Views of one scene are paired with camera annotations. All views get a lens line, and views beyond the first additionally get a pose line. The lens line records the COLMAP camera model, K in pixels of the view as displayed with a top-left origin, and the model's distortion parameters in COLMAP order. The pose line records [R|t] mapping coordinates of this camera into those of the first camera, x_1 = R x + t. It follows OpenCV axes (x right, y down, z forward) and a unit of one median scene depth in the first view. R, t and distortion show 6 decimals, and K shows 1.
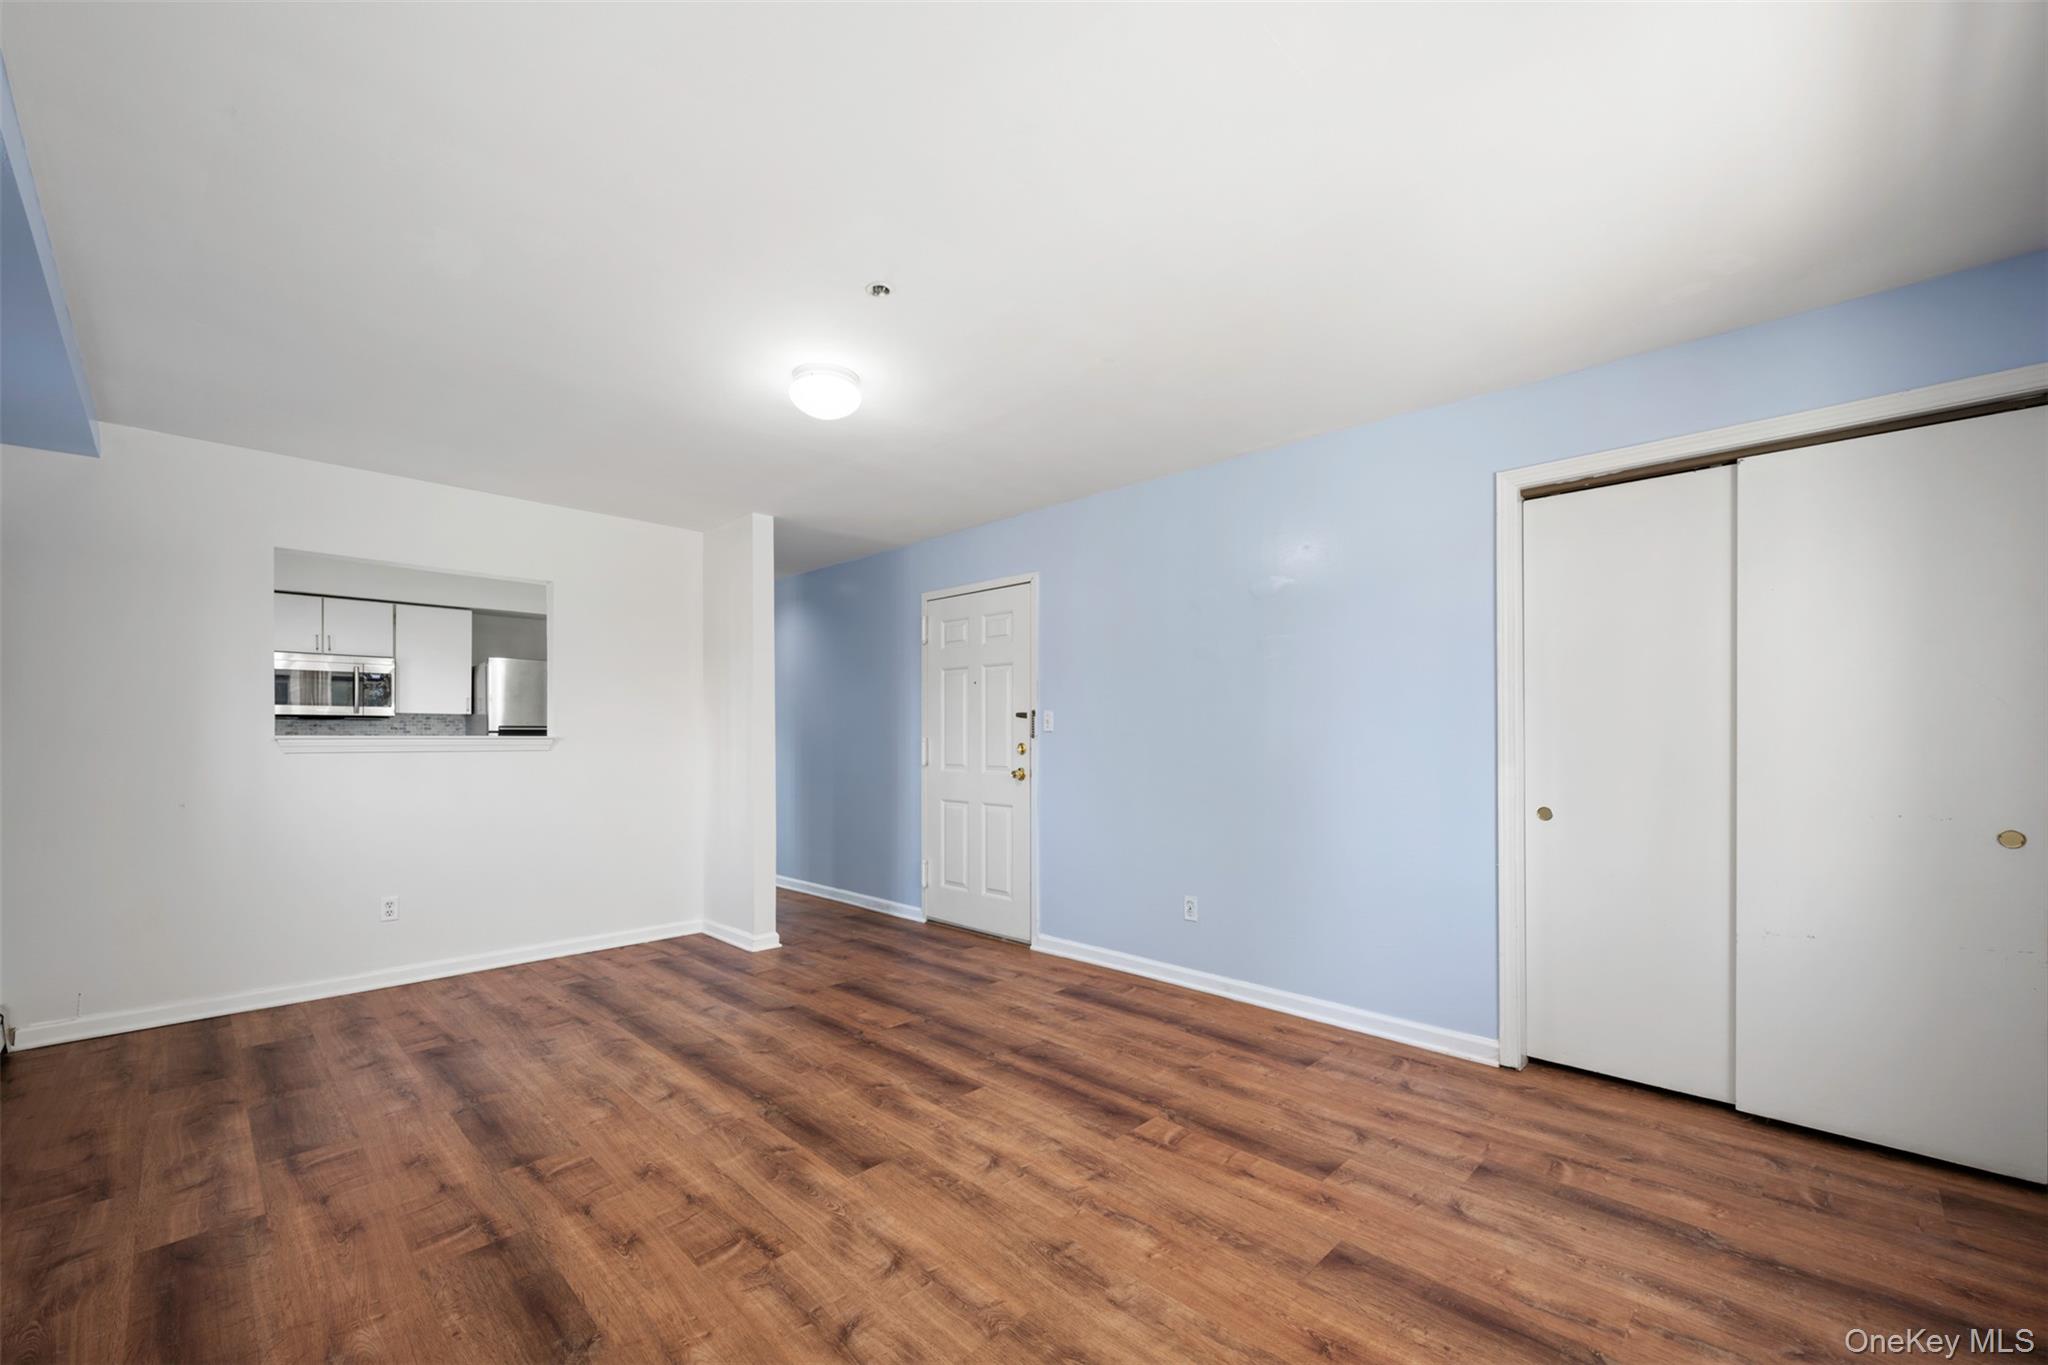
lens RADIAL K [[821.8, 0, 1011.7], [0, 821.8, 733.9], [0, 0, 1]] dist [-0.000857, -0.000029]
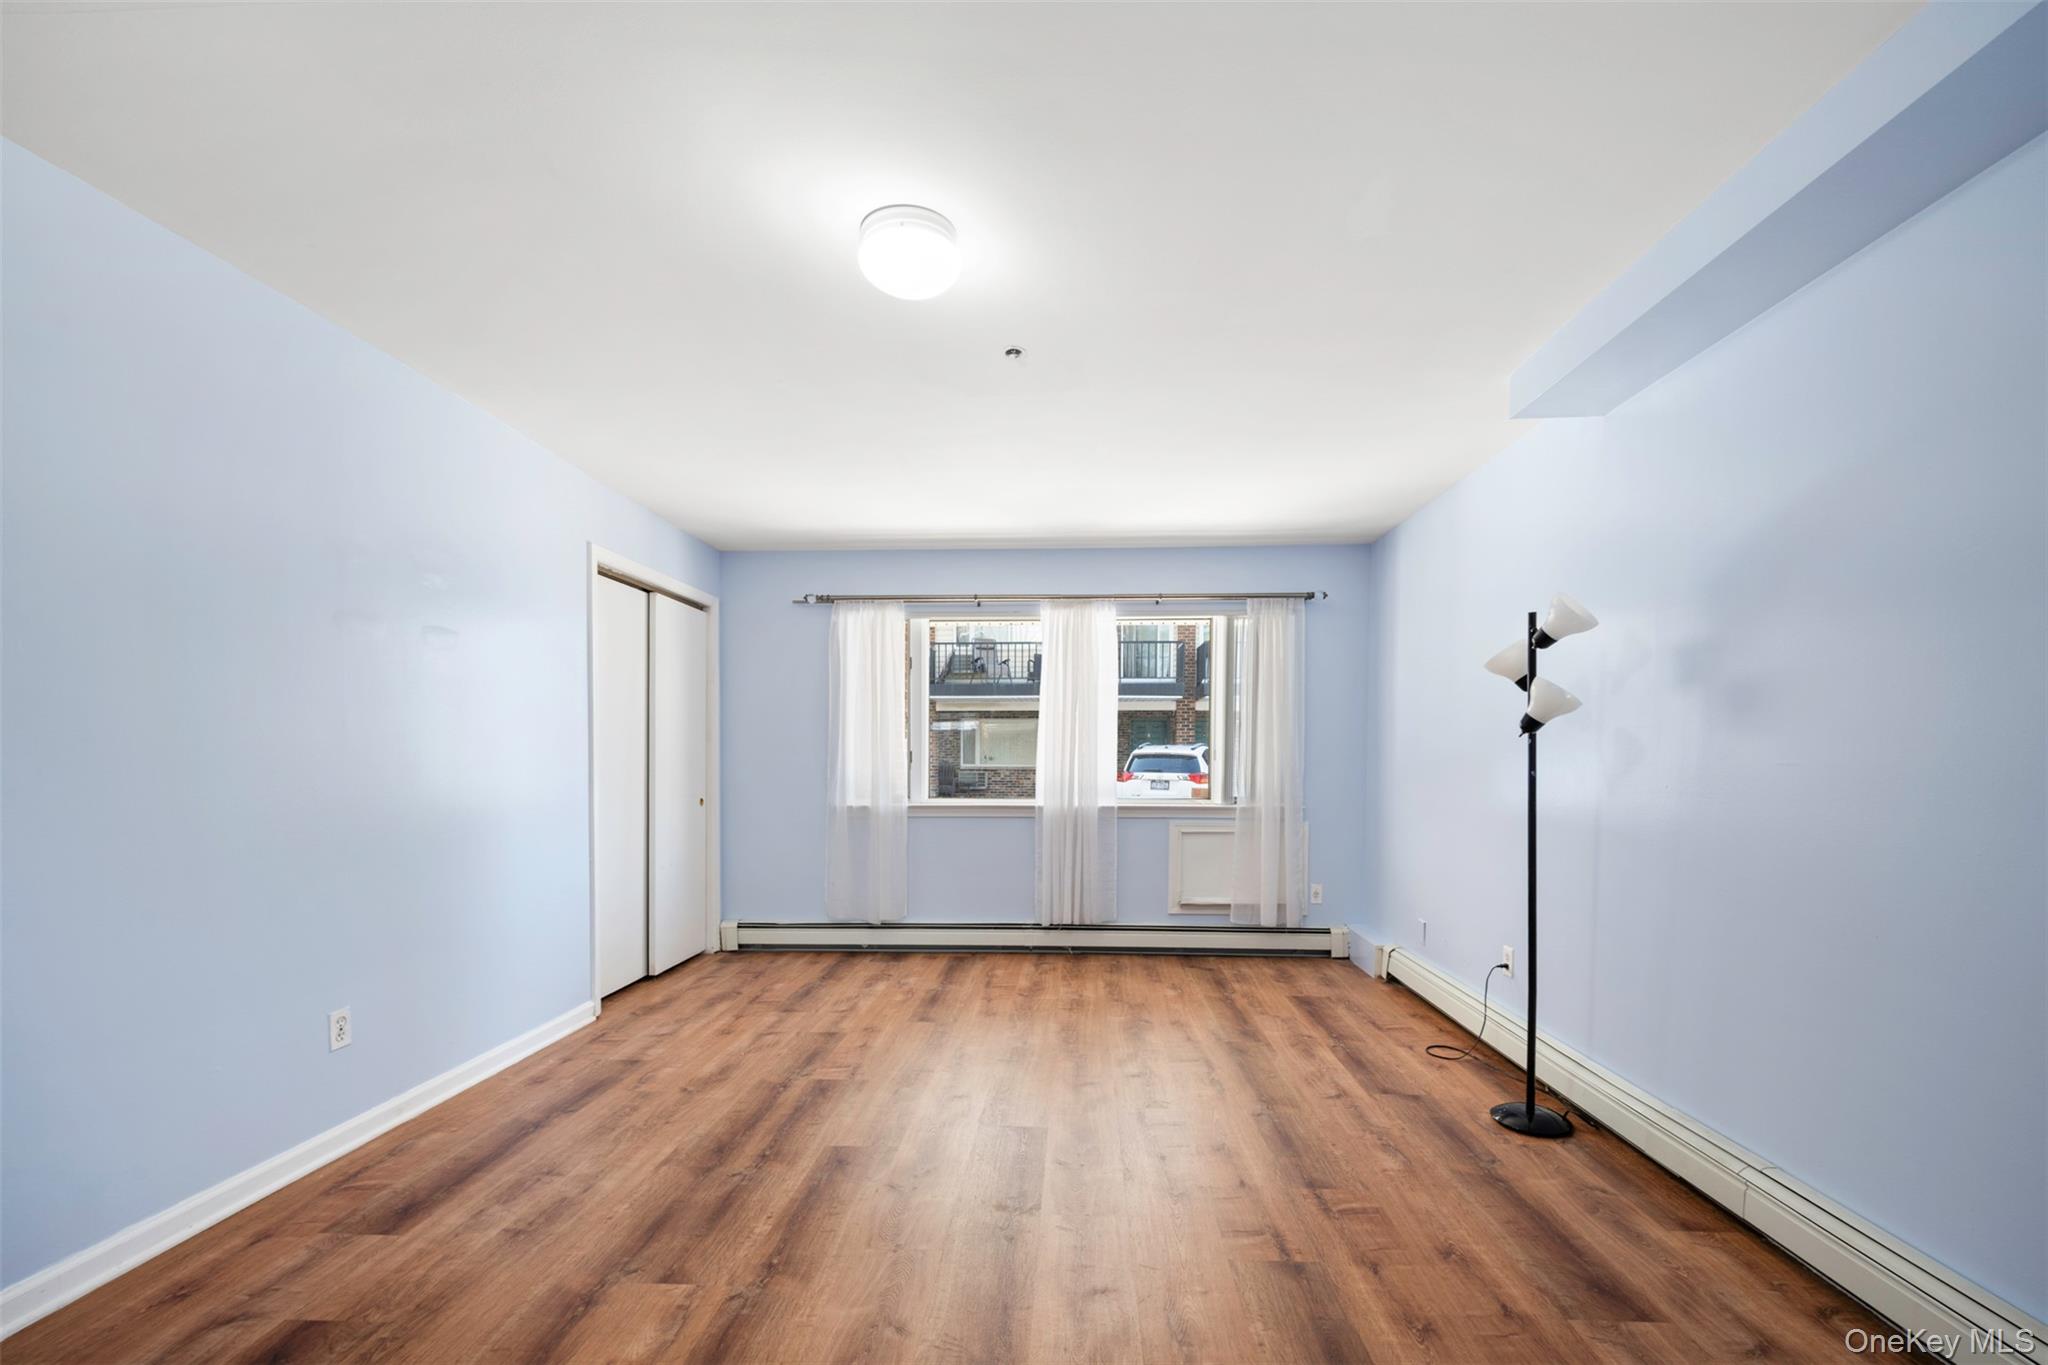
lens RADIAL K [[843.2, 0, 1032.9], [0, 843.2, 777.1], [0, 0, 1]] dist [0.000280, 0.000063]
pose [[-0.664847, -0.018392, 0.746753, -0.796379], [-0.002207, 0.999741, 0.022657, 0.004778], [-0.746977, 0.013416, -0.664715, 1.334050]]
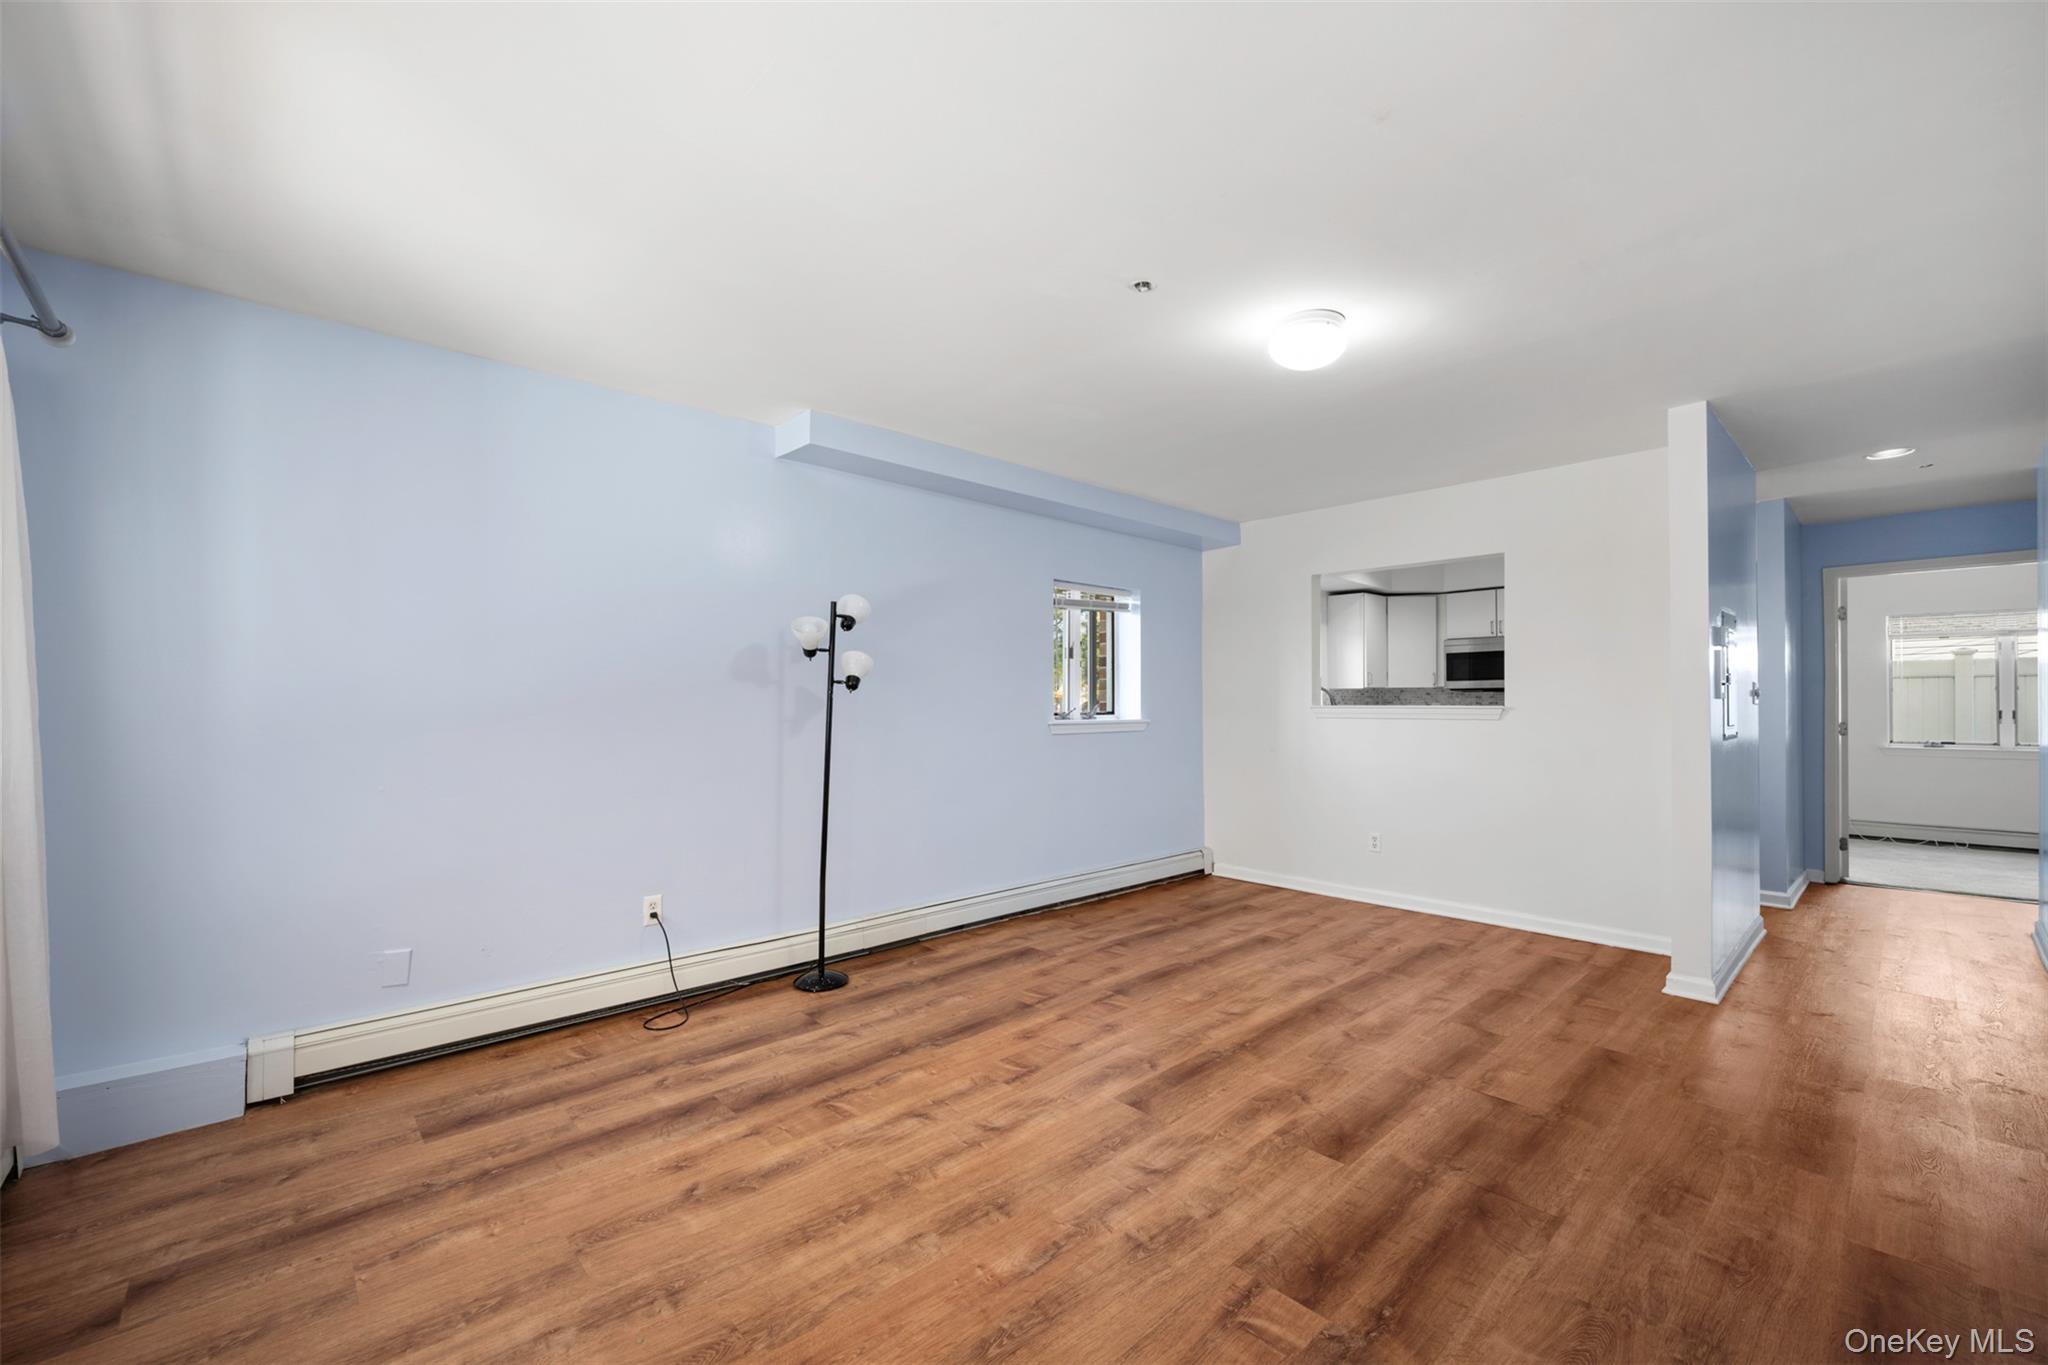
lens RADIAL K [[832.0, 0, 1050.7], [0, 832.0, 681.8], [0, 0, 1]] dist [0.000930, -0.000021]
pose [[-0.020444, -0.027708, -0.999407, 0.703271], [0.002832, 0.999610, -0.027771, 0.000855], [0.999787, -0.003398, -0.020358, 0.689139]]
